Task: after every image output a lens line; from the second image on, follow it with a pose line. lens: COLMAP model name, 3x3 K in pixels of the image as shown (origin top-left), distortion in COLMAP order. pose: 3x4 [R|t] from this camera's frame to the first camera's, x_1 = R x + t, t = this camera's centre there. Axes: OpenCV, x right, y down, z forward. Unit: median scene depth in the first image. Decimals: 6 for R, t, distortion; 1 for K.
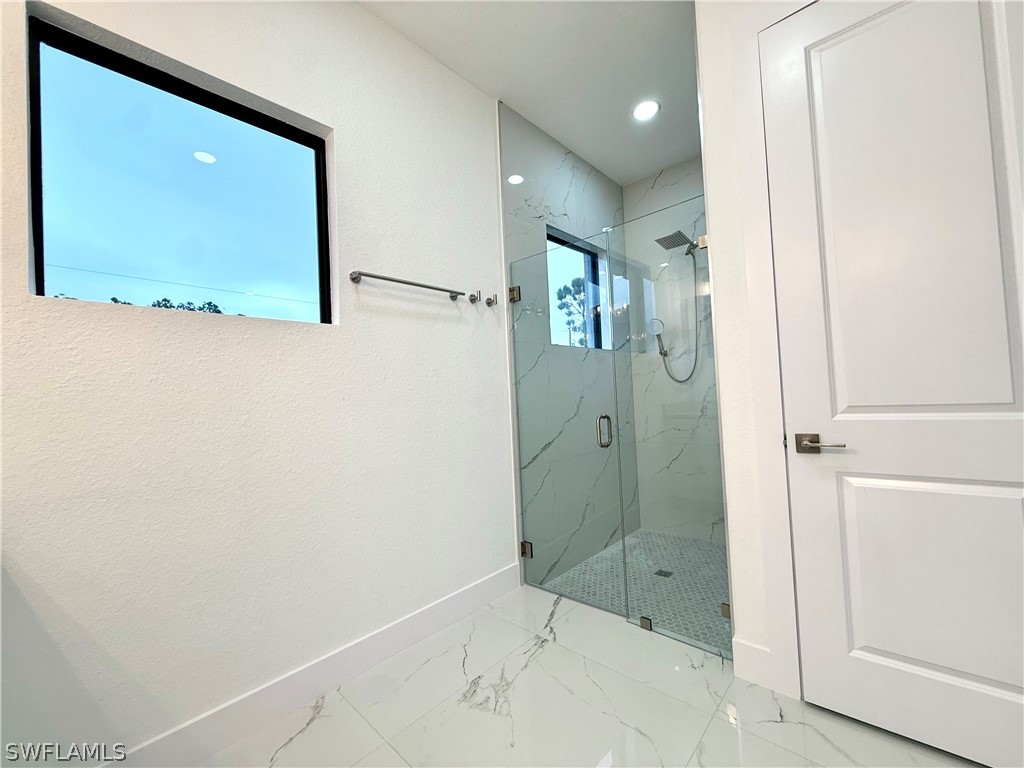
lens RADIAL K [[410.1, 0, 505.1], [0, 410.1, 383.8], [0, 0, 1]] dist [0.000742, -0.000641]
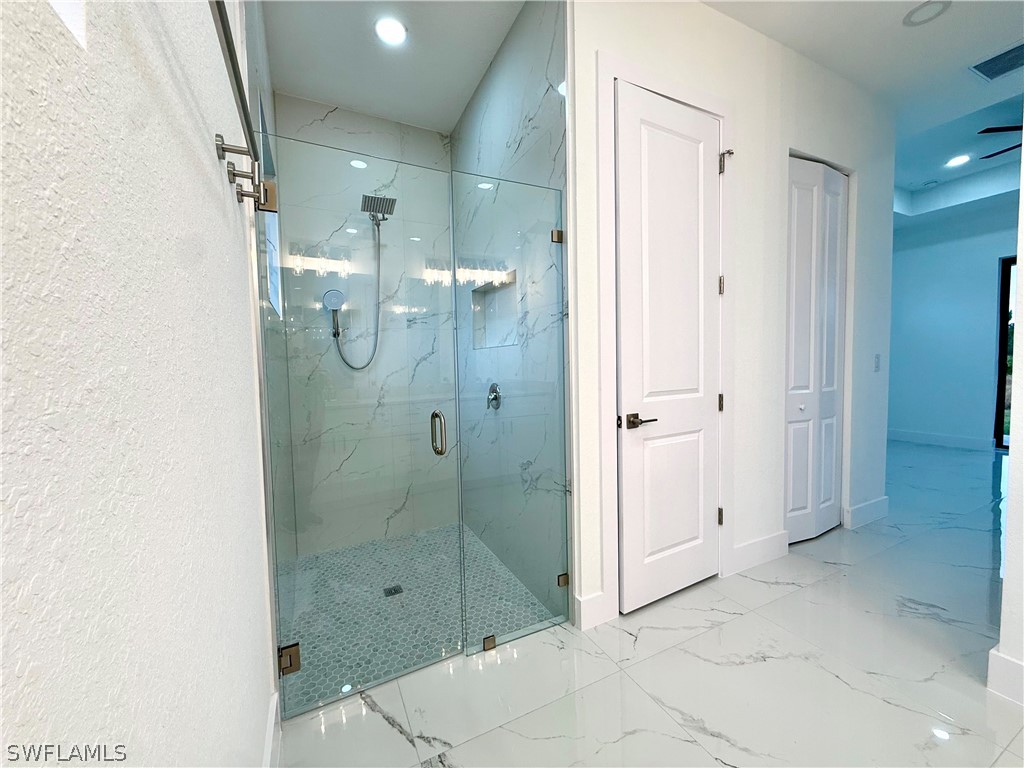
lens RADIAL K [[410.1, 0, 508.3], [0, 410.1, 382.5], [0, 0, 1]] dist [0.000742, -0.000641]
pose [[0.332135, 0.004843, 0.943219, -0.376646], [-0.027864, 0.999601, 0.004679, 0.015197], [-0.942820, -0.027836, 0.332137, 0.538414]]
